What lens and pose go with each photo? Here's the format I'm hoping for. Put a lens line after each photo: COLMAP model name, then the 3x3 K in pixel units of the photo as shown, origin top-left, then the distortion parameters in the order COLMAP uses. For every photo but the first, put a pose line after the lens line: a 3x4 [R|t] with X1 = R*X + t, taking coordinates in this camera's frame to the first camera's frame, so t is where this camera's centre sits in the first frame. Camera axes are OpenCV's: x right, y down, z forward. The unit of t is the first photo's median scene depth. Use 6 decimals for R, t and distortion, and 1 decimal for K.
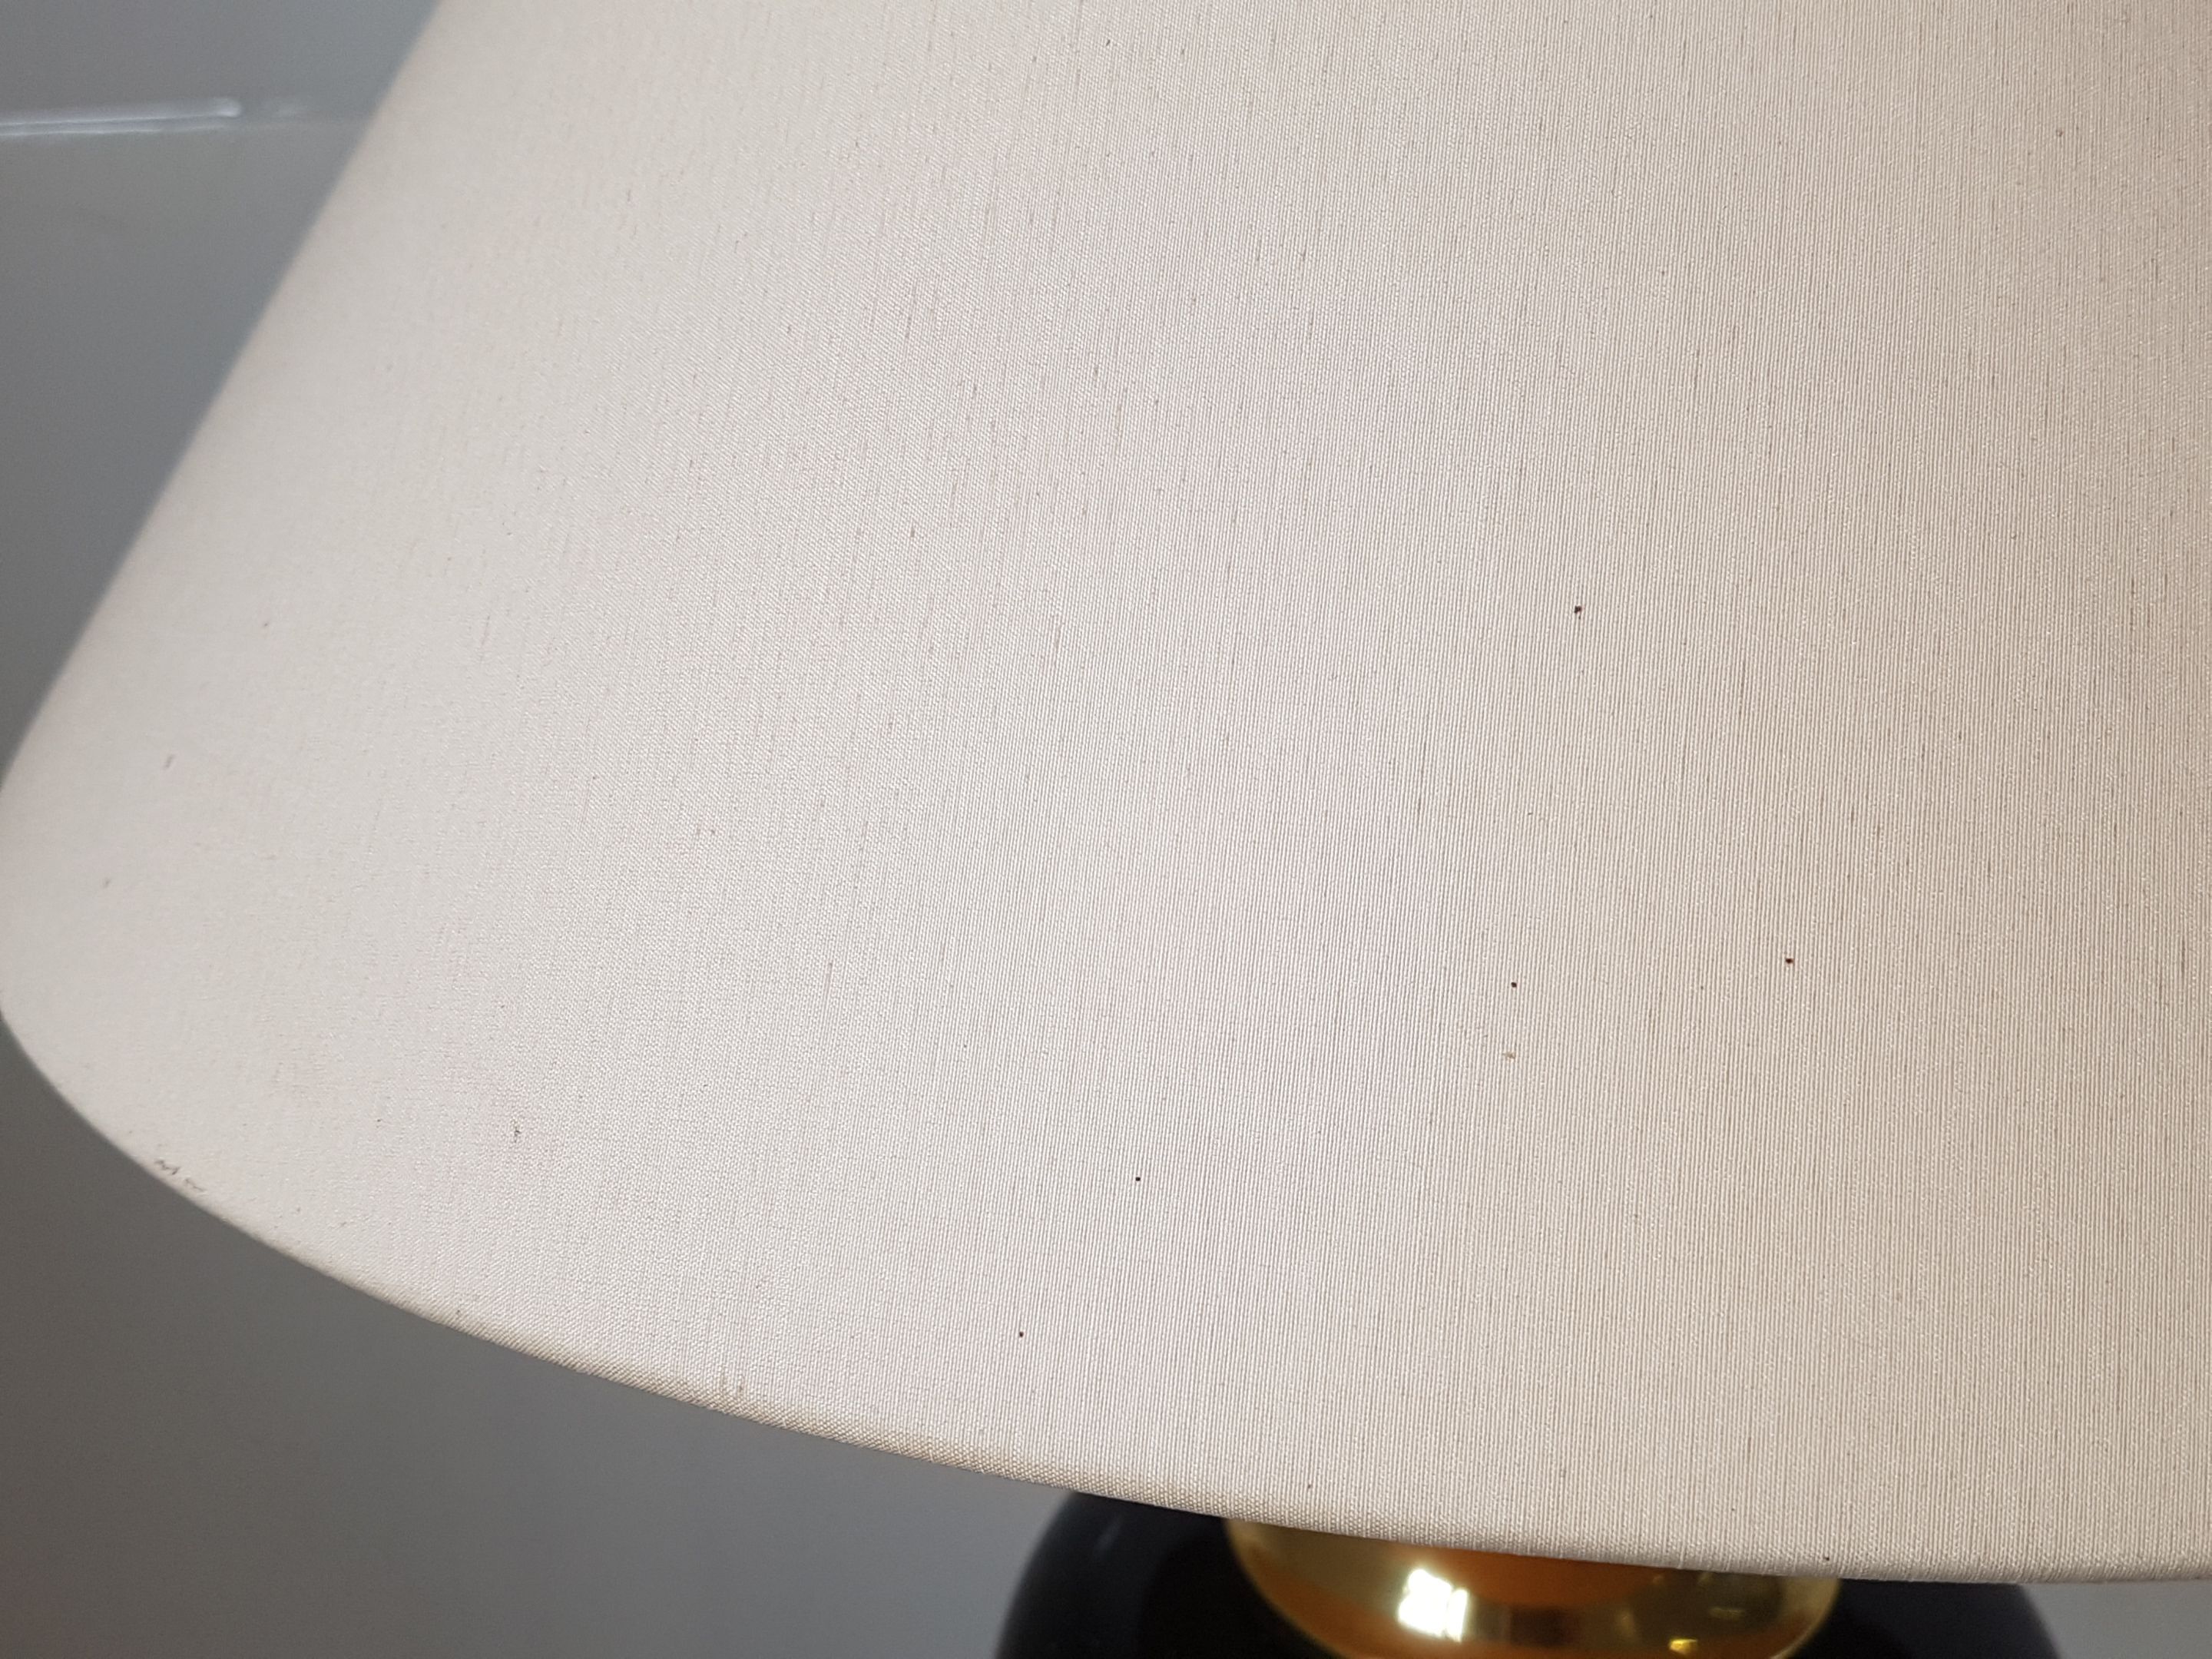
lens RADIAL K [[1998.4, 0, 1068.9], [0, 1998.4, 796.0], [0, 0, 1]] dist [0.202002, -0.287733]
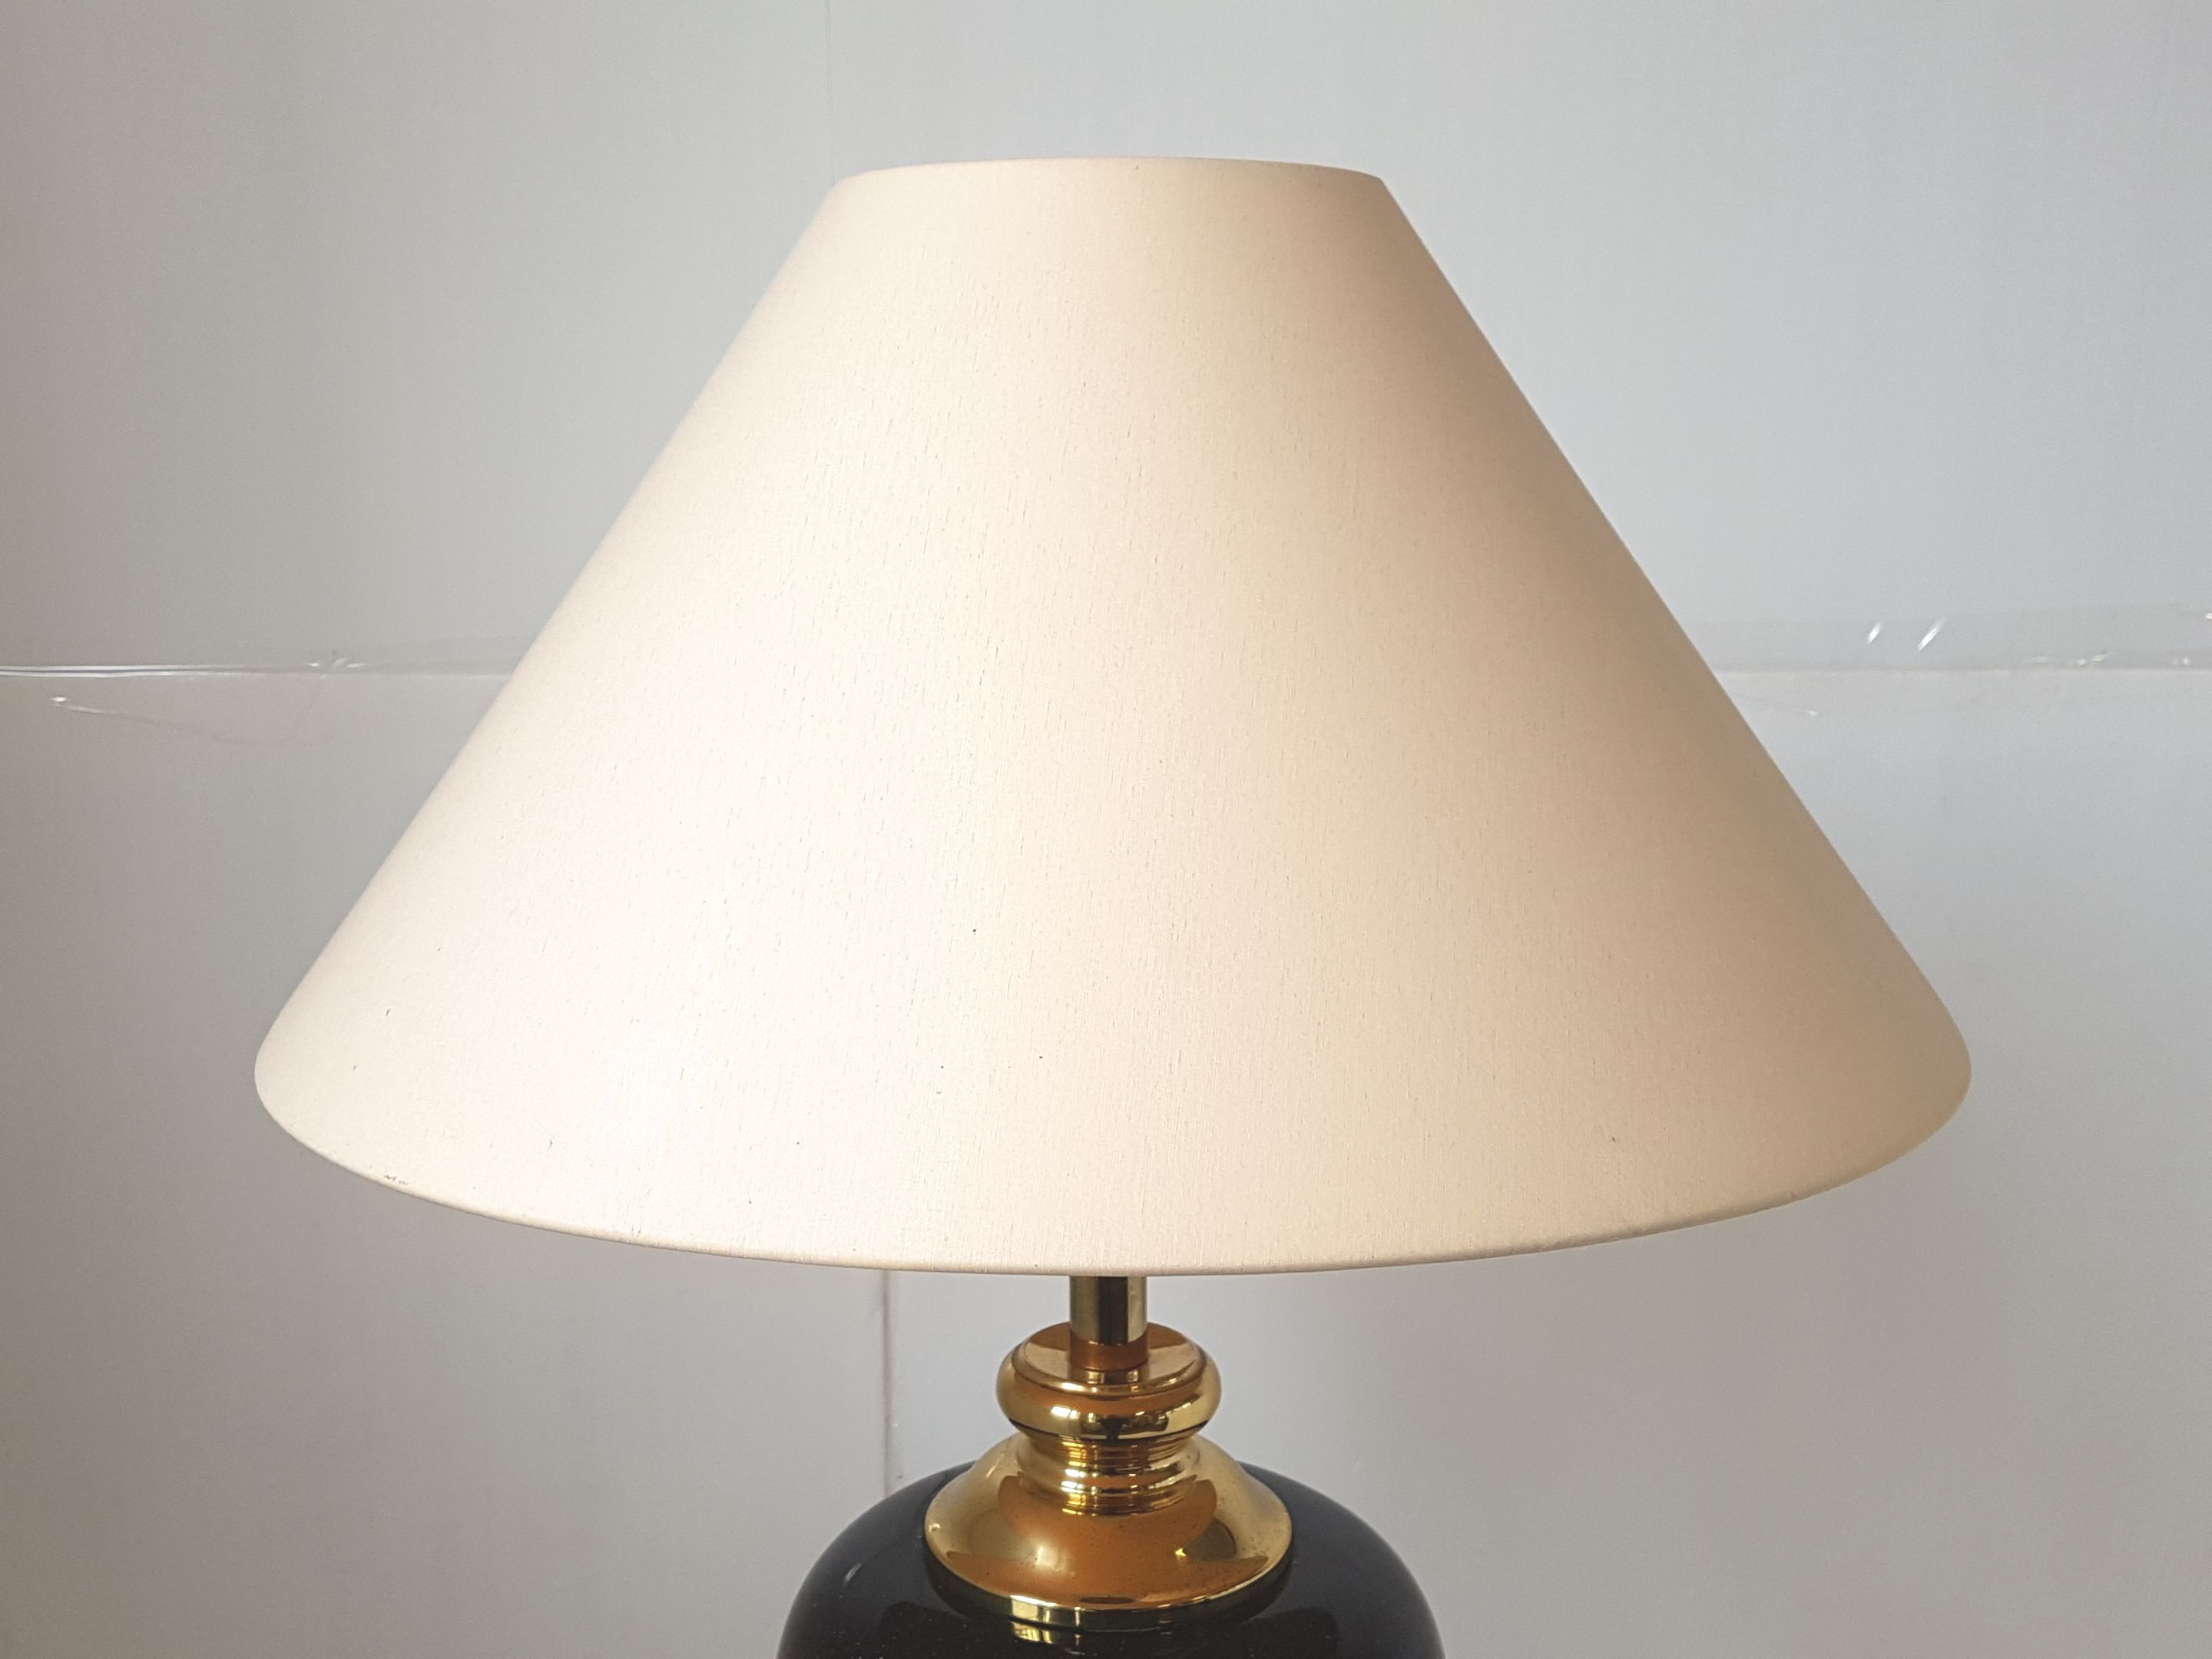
lens RADIAL K [[1998.4, 0, 1068.9], [0, 1998.4, 796.0], [0, 0, 1]] dist [0.202002, -0.287733]
pose [[0.998680, 0.011017, 0.050163, 0.230806], [0.000265, 0.975603, -0.219541, 0.301146], [-0.051357, 0.219265, 0.974313, -1.550090]]
